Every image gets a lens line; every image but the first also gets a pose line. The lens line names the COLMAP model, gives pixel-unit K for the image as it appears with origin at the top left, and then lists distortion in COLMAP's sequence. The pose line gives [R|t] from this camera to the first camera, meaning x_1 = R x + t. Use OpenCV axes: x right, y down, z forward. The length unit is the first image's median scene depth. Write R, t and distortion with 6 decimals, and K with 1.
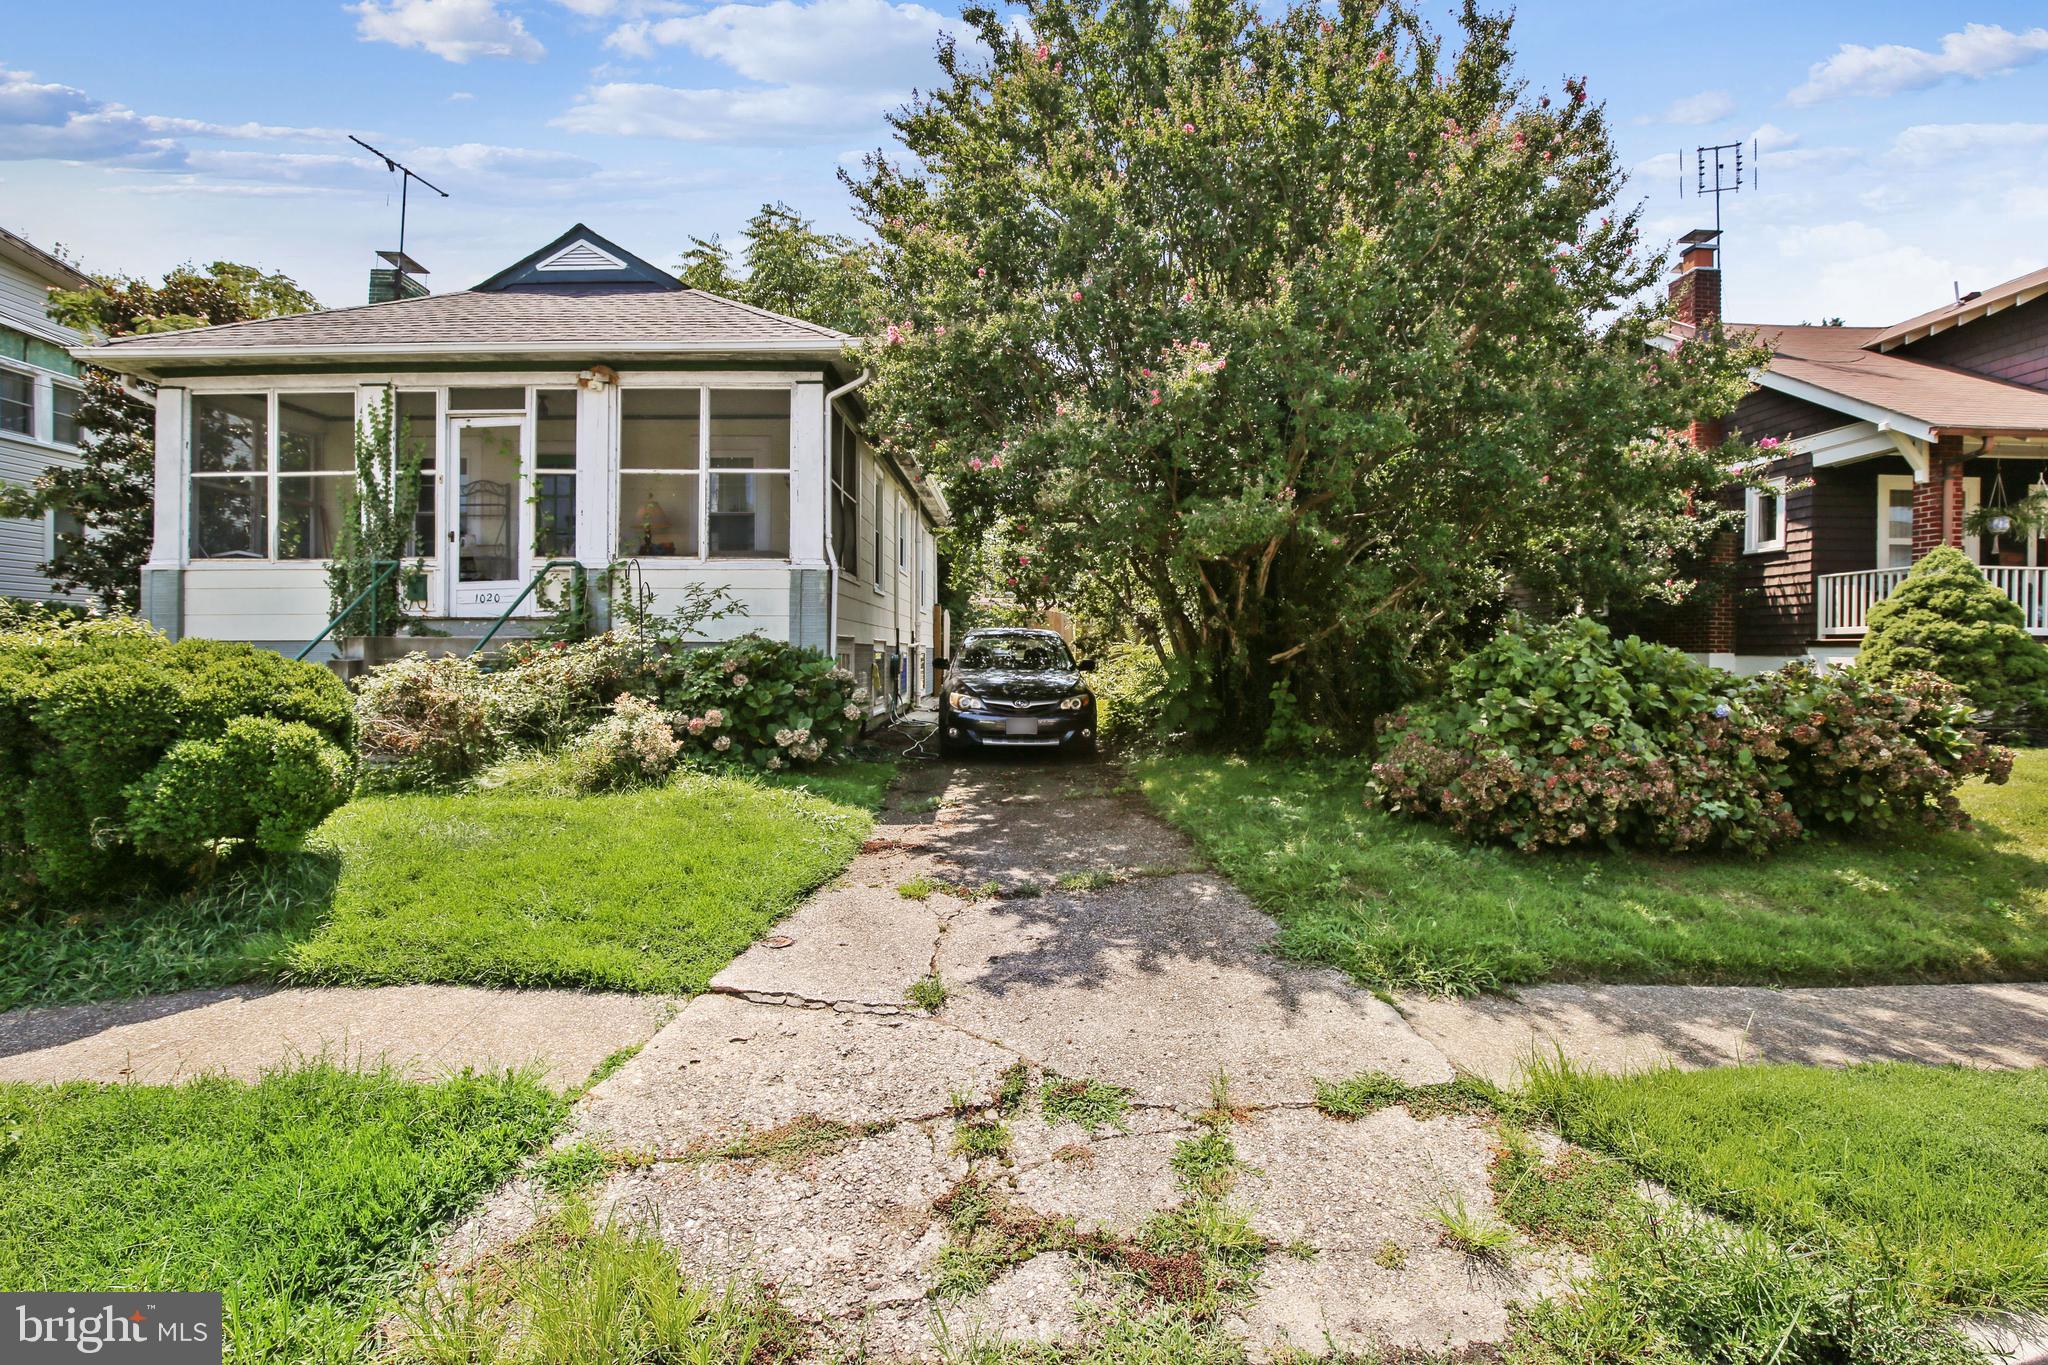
lens RADIAL K [[943.0, 0, 1026.4], [0, 943.0, 661.5], [0, 0, 1]] dist [-0.030336, -0.000056]
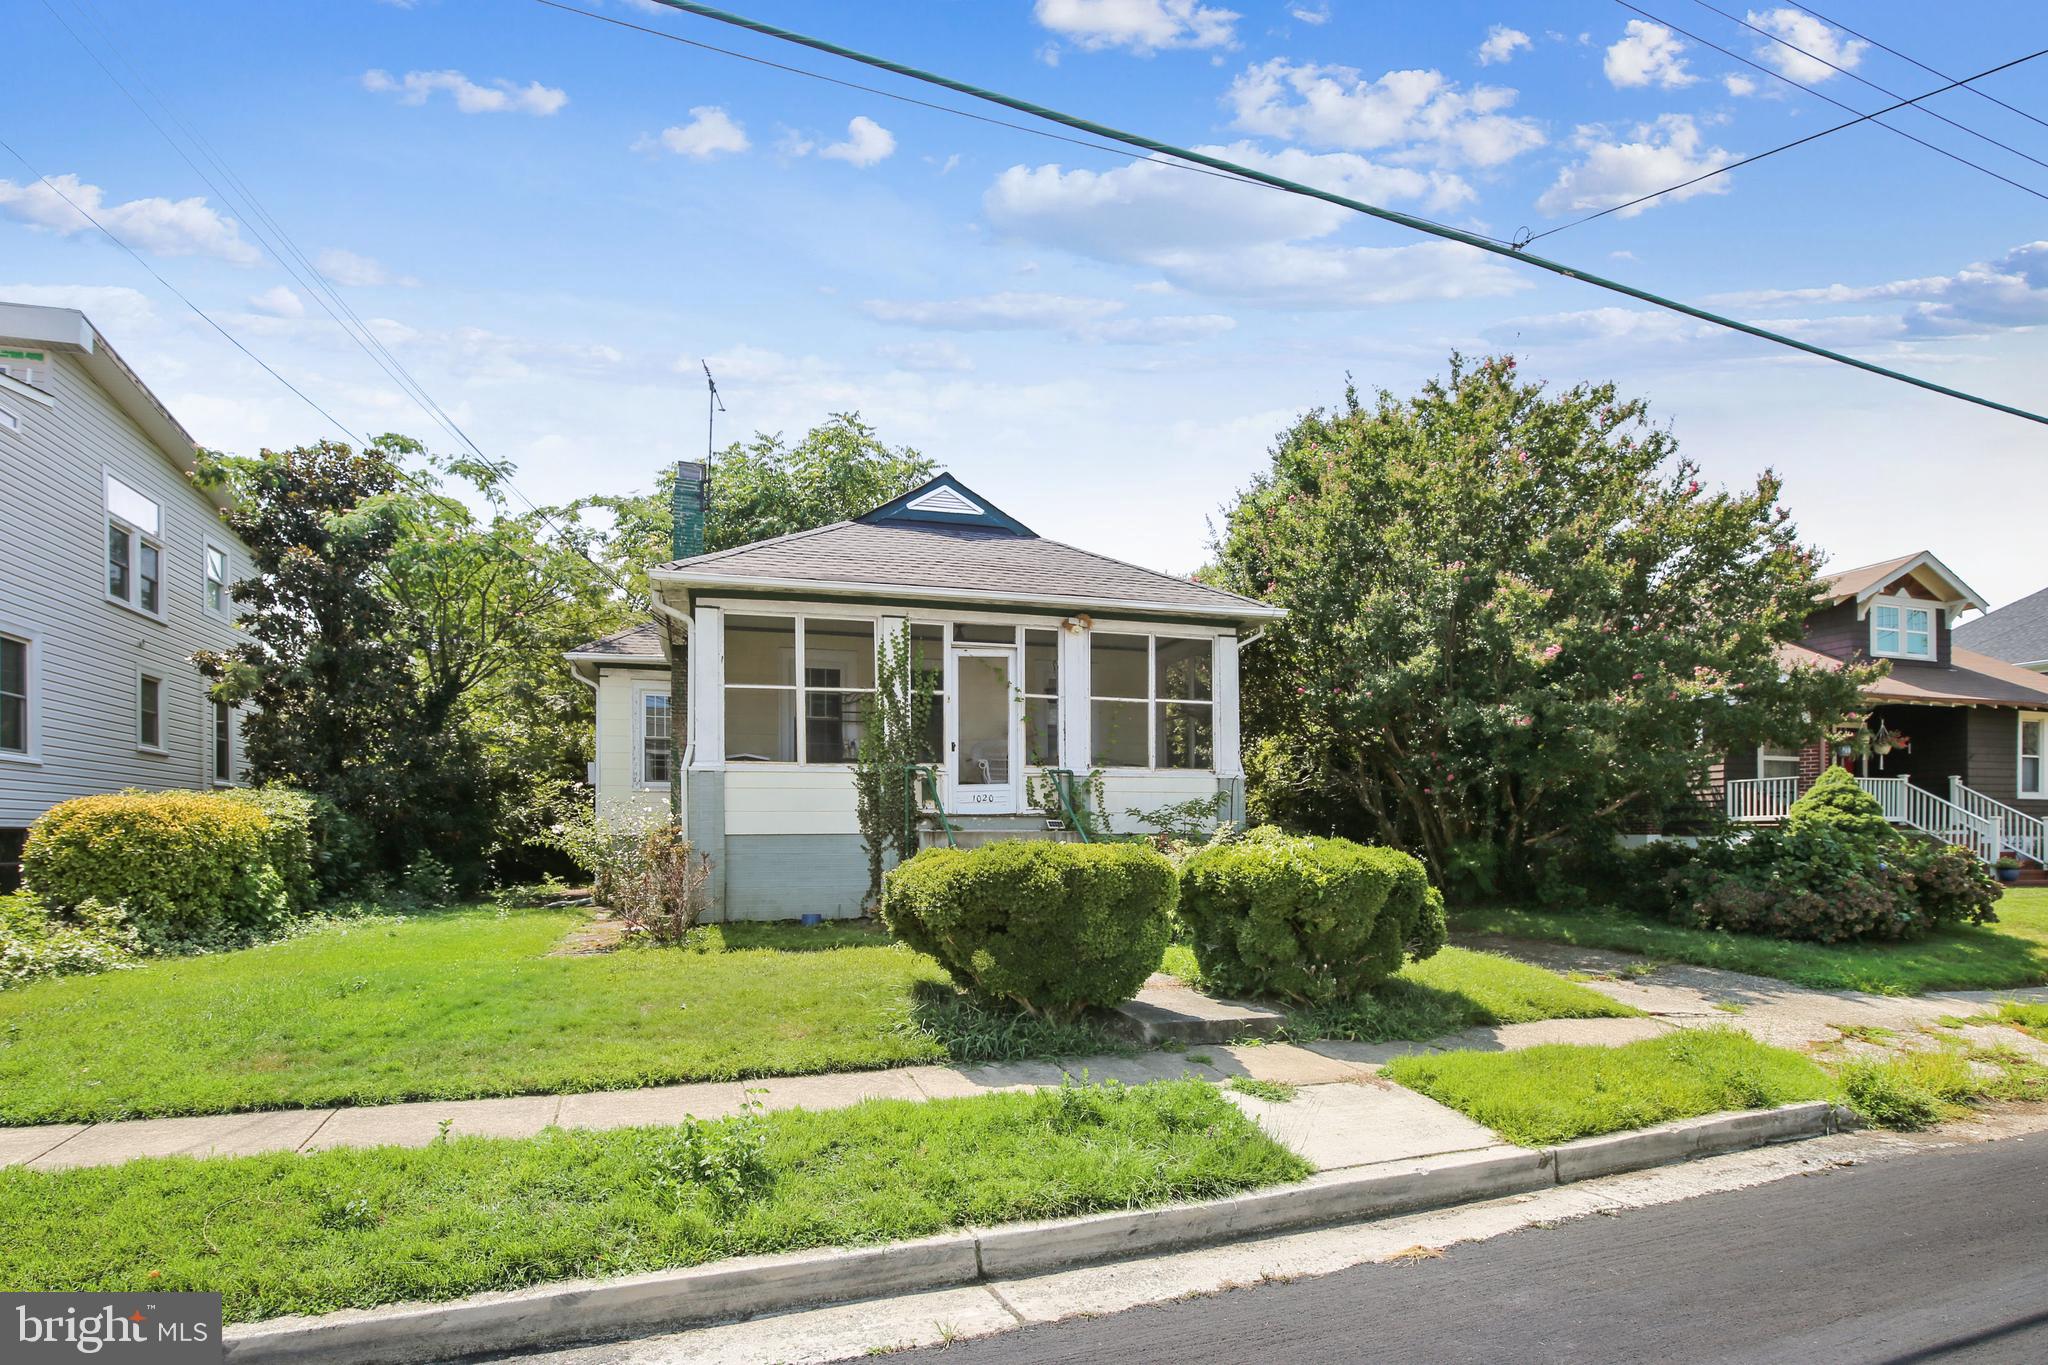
lens RADIAL K [[1003.8, 0, 1025.4], [0, 1003.8, 819.9], [0, 0, 1]] dist [-0.024363, 0.000046]
pose [[0.958524, -0.003756, 0.284987, -1.012172], [0.011389, 0.999619, -0.025133, -0.007459], [-0.284784, 0.027337, 0.958202, -0.290555]]
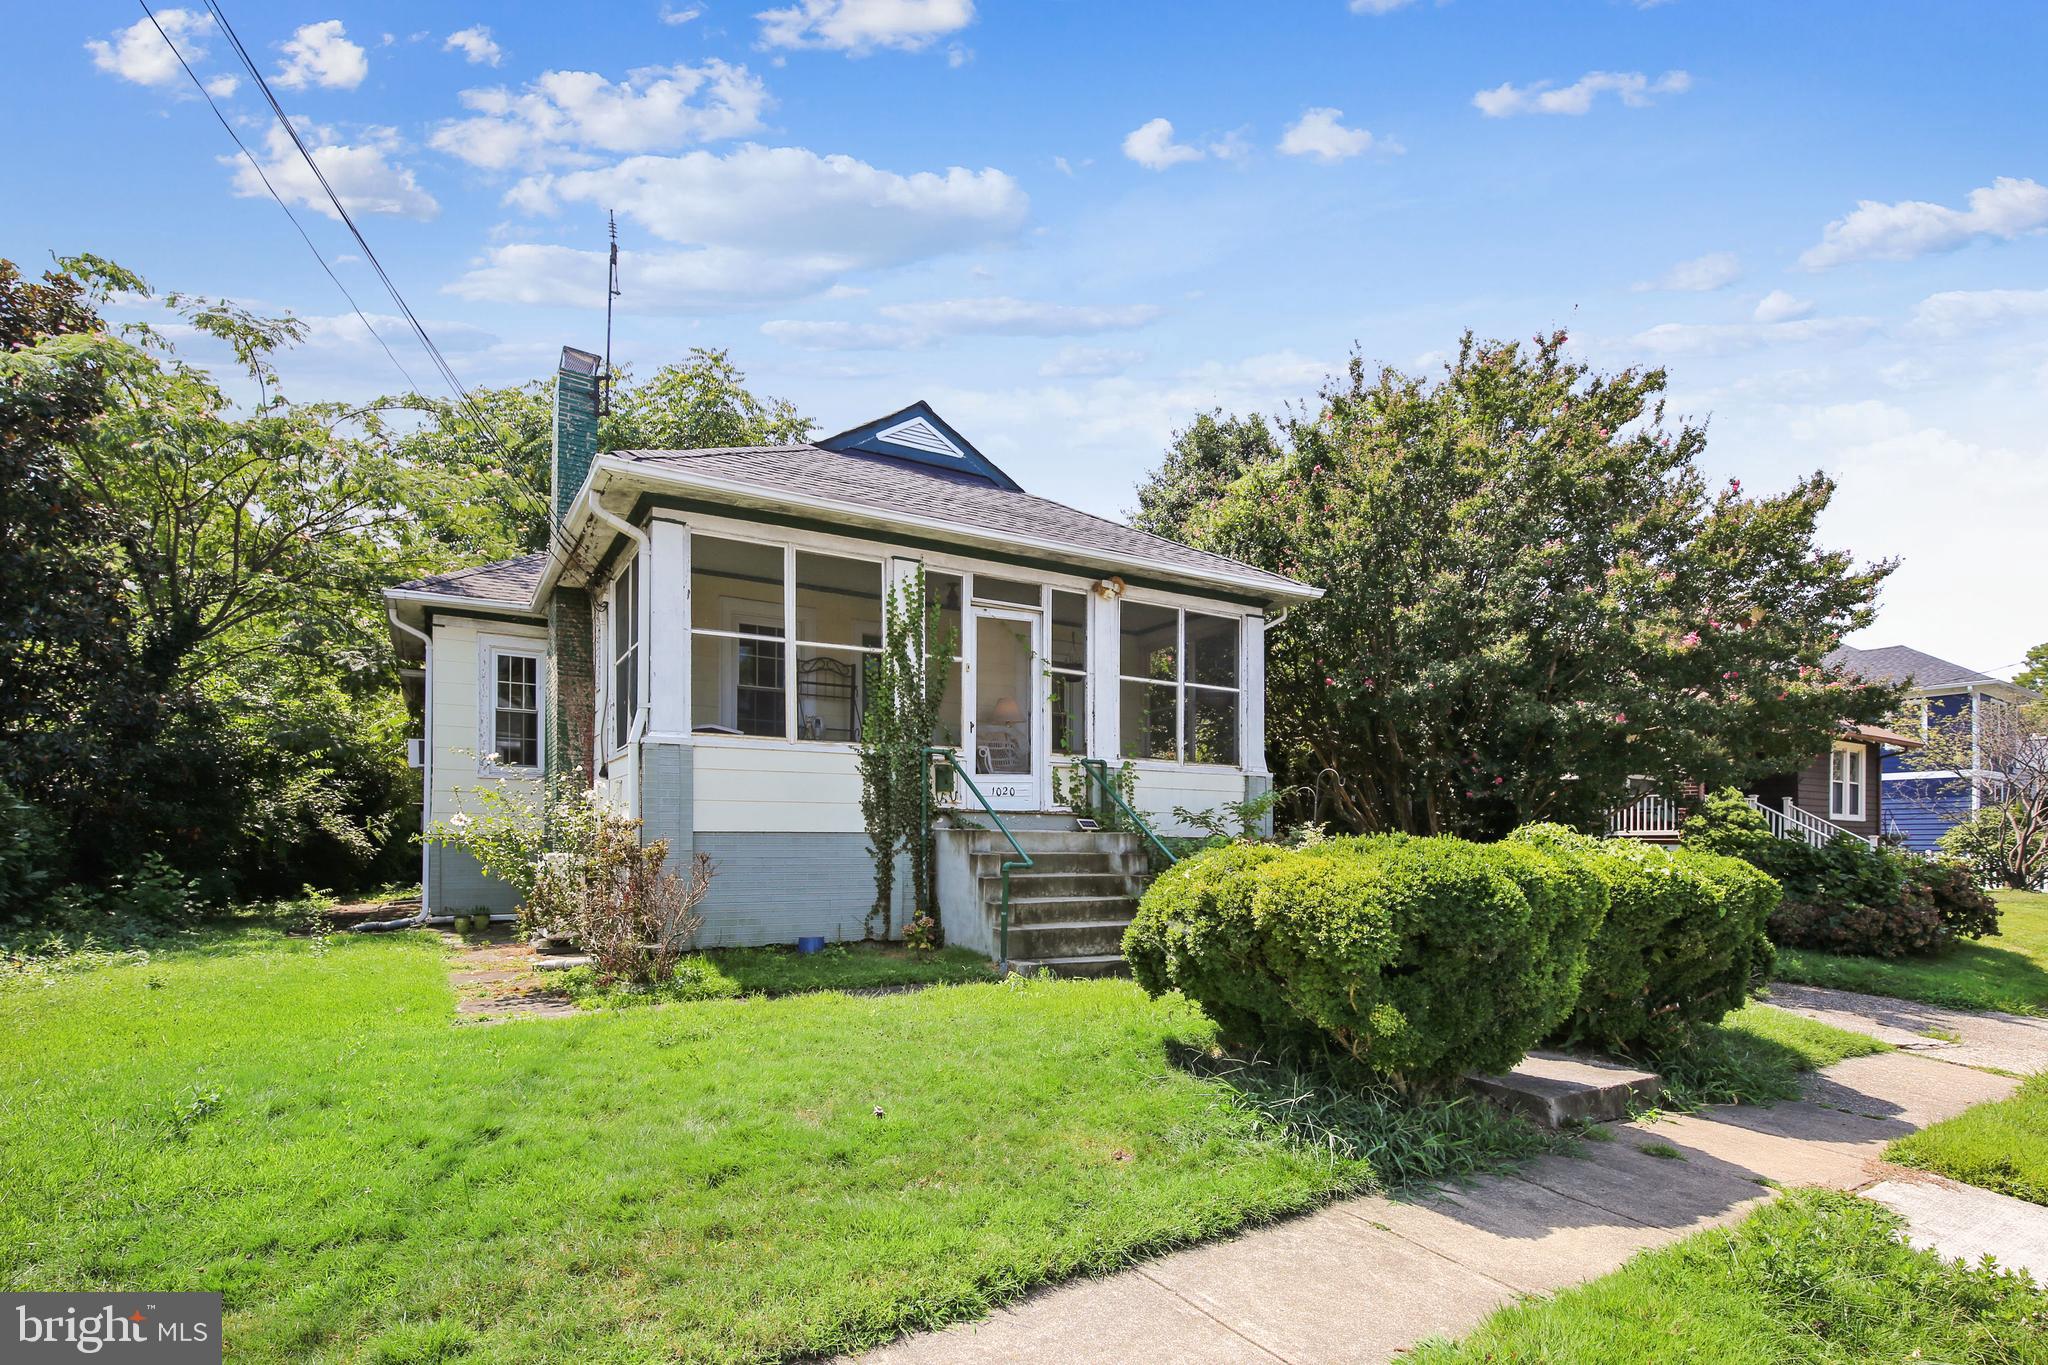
lens RADIAL K [[976.0, 0, 1024.4], [0, 976.0, 833.7], [0, 0, 1]] dist [0.012425, 0.000140]
pose [[0.866887, 0.008119, 0.498439, -1.214173], [0.002725, 0.999775, -0.021025, -0.001585], [-0.498497, 0.019585, 0.866670, 0.105071]]
